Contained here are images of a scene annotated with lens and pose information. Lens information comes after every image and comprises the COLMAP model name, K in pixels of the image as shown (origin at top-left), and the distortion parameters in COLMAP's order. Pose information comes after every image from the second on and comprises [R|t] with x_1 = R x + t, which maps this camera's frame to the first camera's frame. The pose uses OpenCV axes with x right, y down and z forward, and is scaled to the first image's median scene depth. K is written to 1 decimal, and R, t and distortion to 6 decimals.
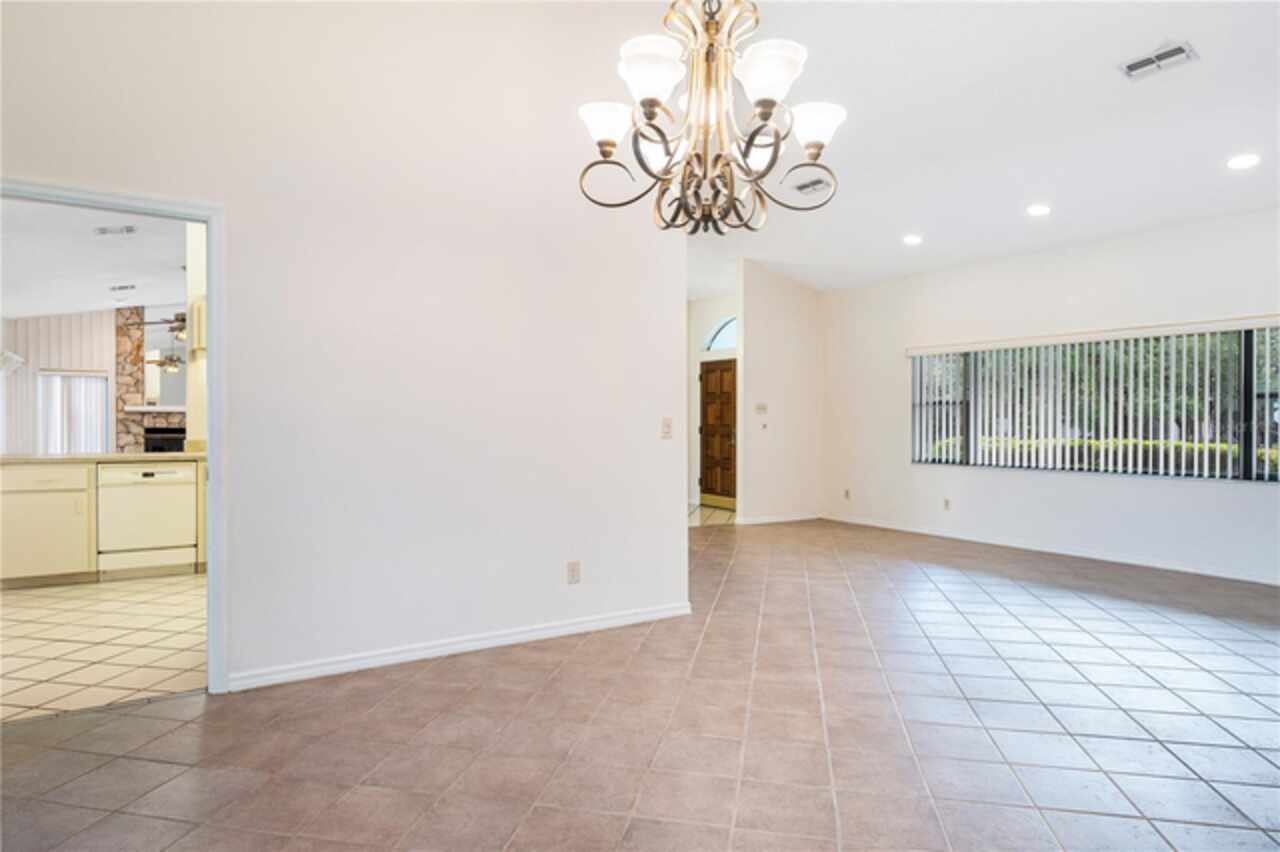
lens RADIAL K [[758.6, 0, 638.0], [0, 758.6, 429.2], [0, 0, 1]] dist [0.002644, -0.001214]
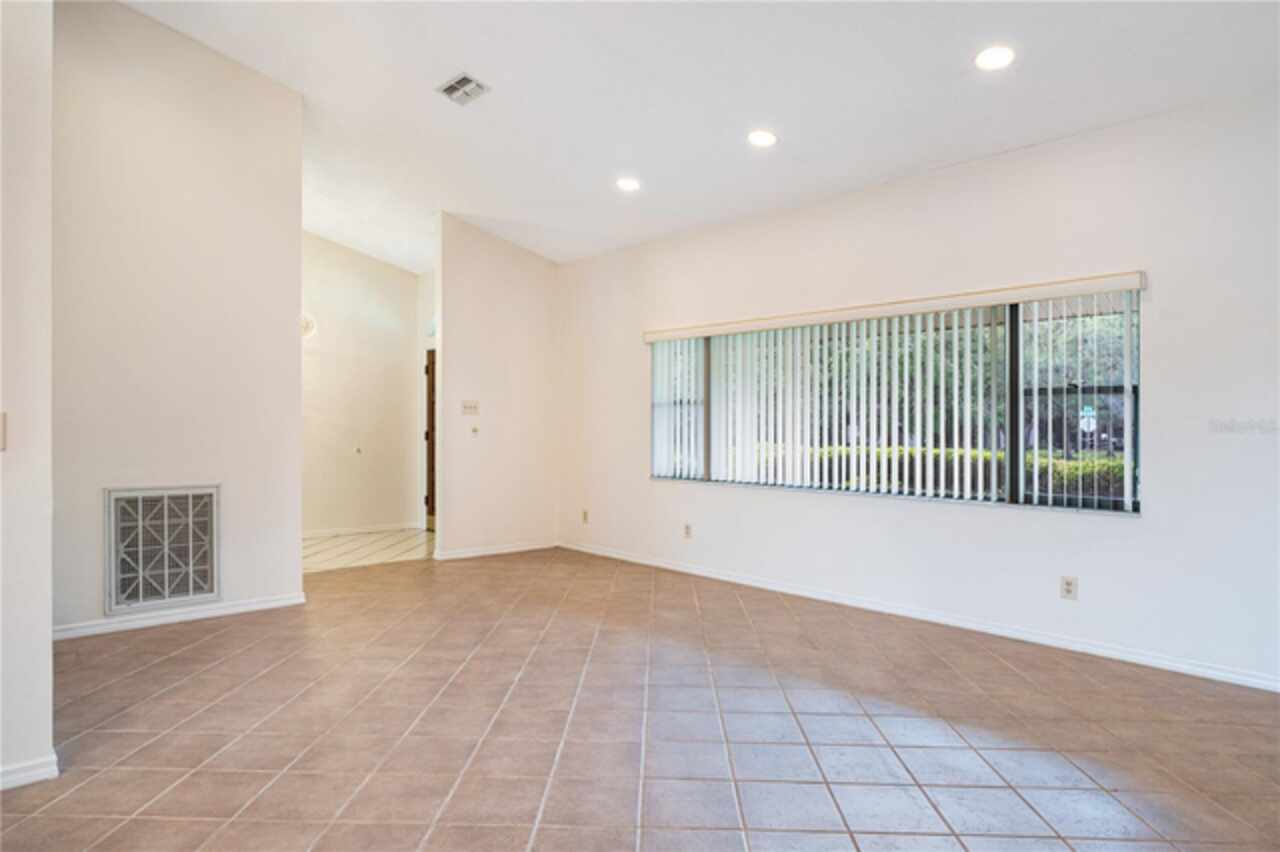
lens RADIAL K [[758.6, 0, 641.7], [0, 758.6, 425.0], [0, 0, 1]] dist [0.002644, -0.001214]
pose [[0.986320, 0.003941, 0.164793, 0.251341], [-0.001886, 0.999919, -0.012626, -0.000519], [-0.164829, 0.012143, 0.986247, 0.254555]]
